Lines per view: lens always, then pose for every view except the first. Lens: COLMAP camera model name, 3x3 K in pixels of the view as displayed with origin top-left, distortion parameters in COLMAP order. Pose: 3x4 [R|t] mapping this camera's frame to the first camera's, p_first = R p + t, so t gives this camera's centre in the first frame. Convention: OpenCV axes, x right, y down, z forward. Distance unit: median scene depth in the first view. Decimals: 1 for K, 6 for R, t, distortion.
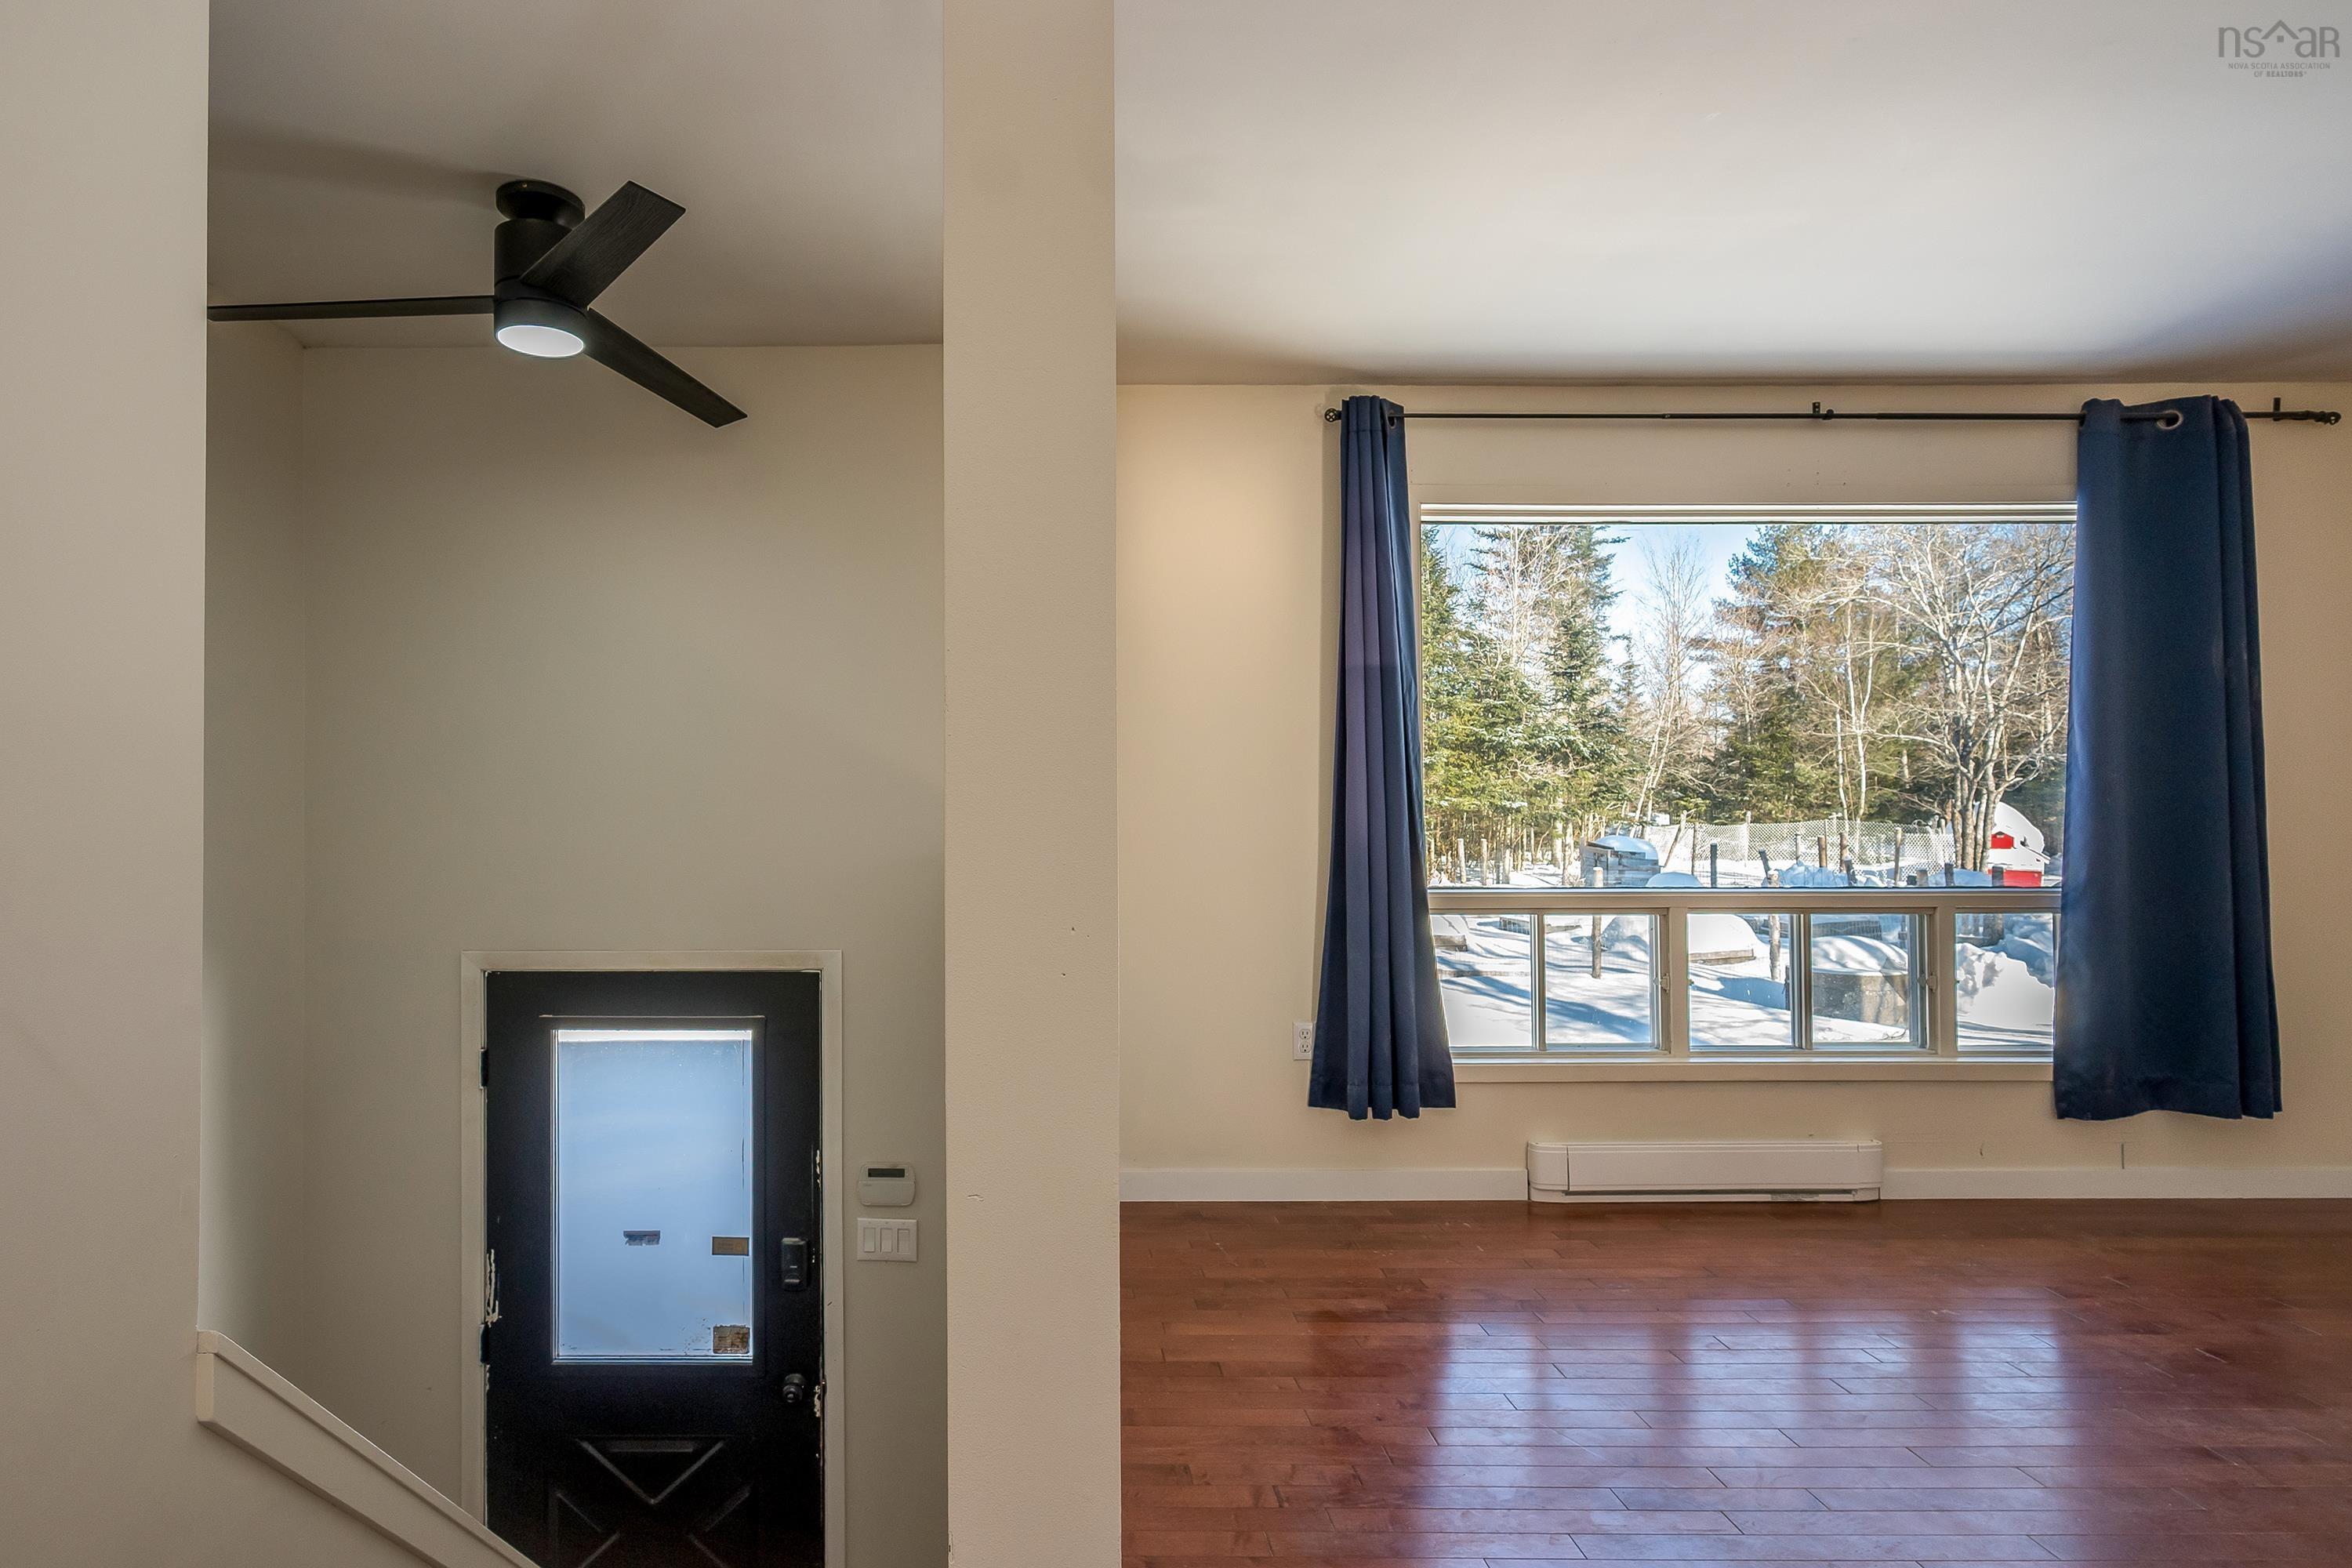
lens RADIAL K [[1157.6, 0, 1175.7], [0, 1157.6, 794.7], [0, 0, 1]] dist [-0.000940, 0.000368]
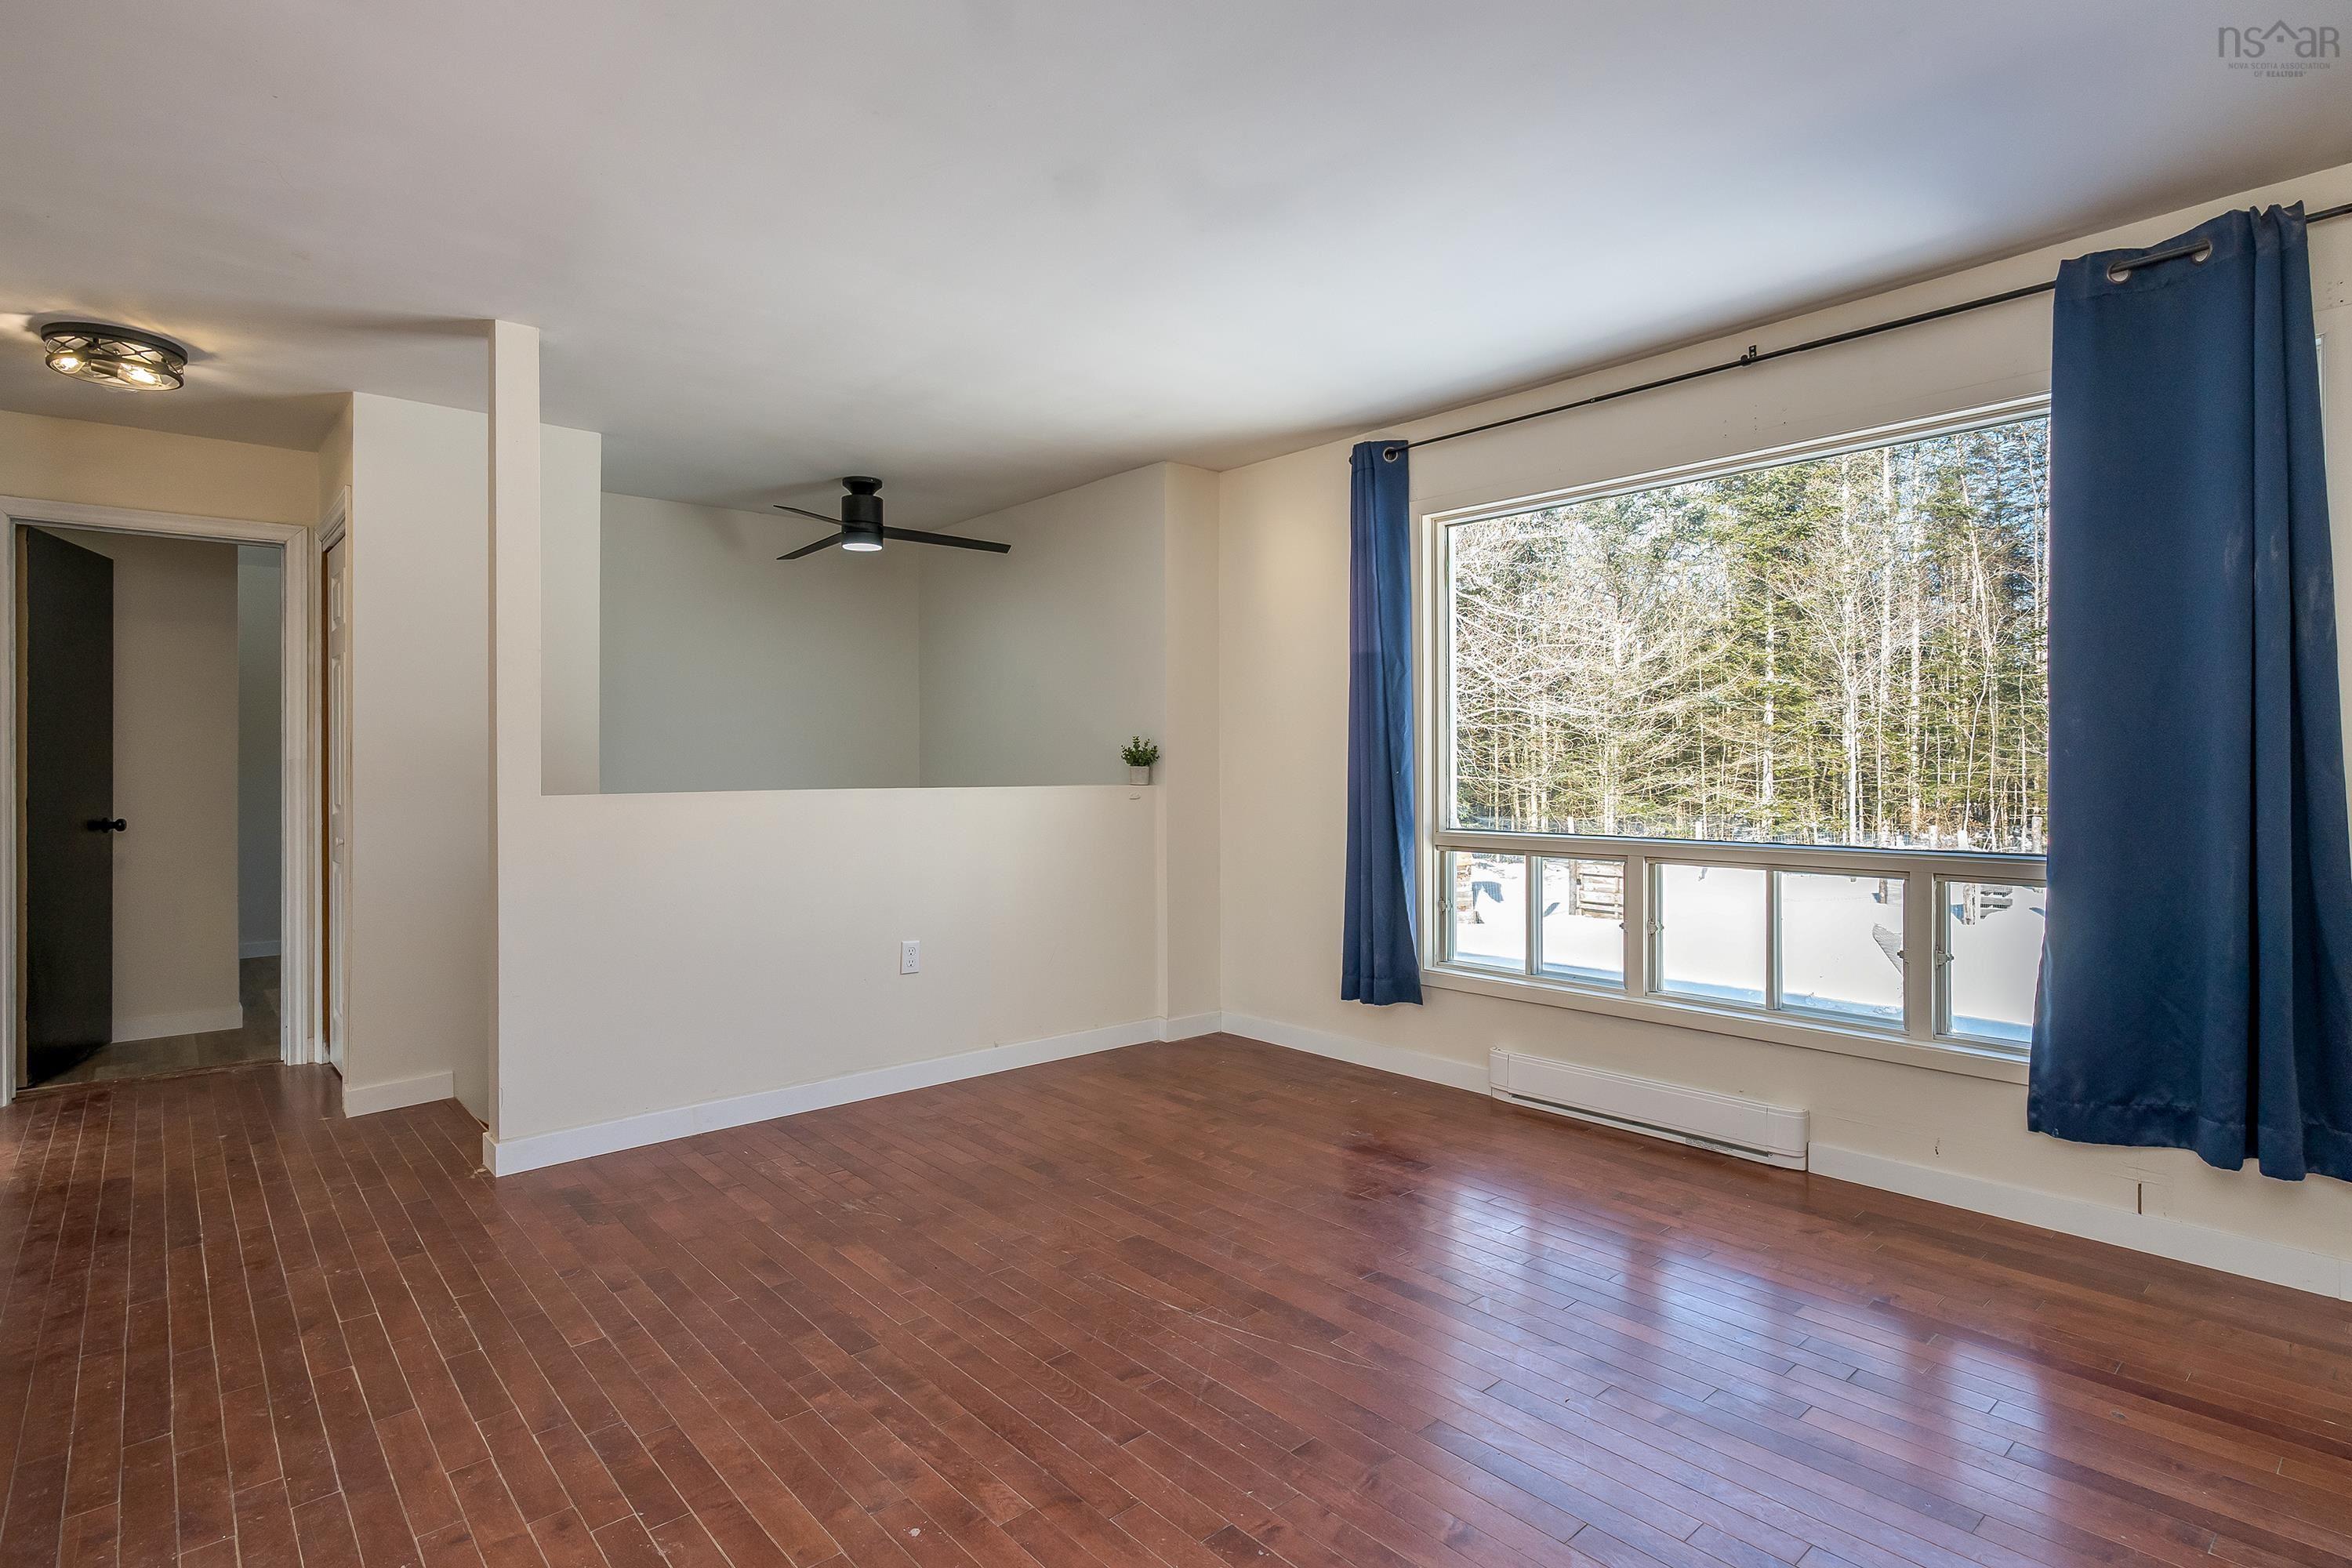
lens RADIAL K [[1075.3, 0, 1174.6], [0, 1075.3, 771.7], [0, 0, 1]] dist [0.000090, -0.000289]
pose [[0.699341, 0.000695, -0.714788, 0.876779], [0.010609, 0.999879, 0.011352, 0.004422], [0.714710, -0.015522, 0.699249, 0.011054]]
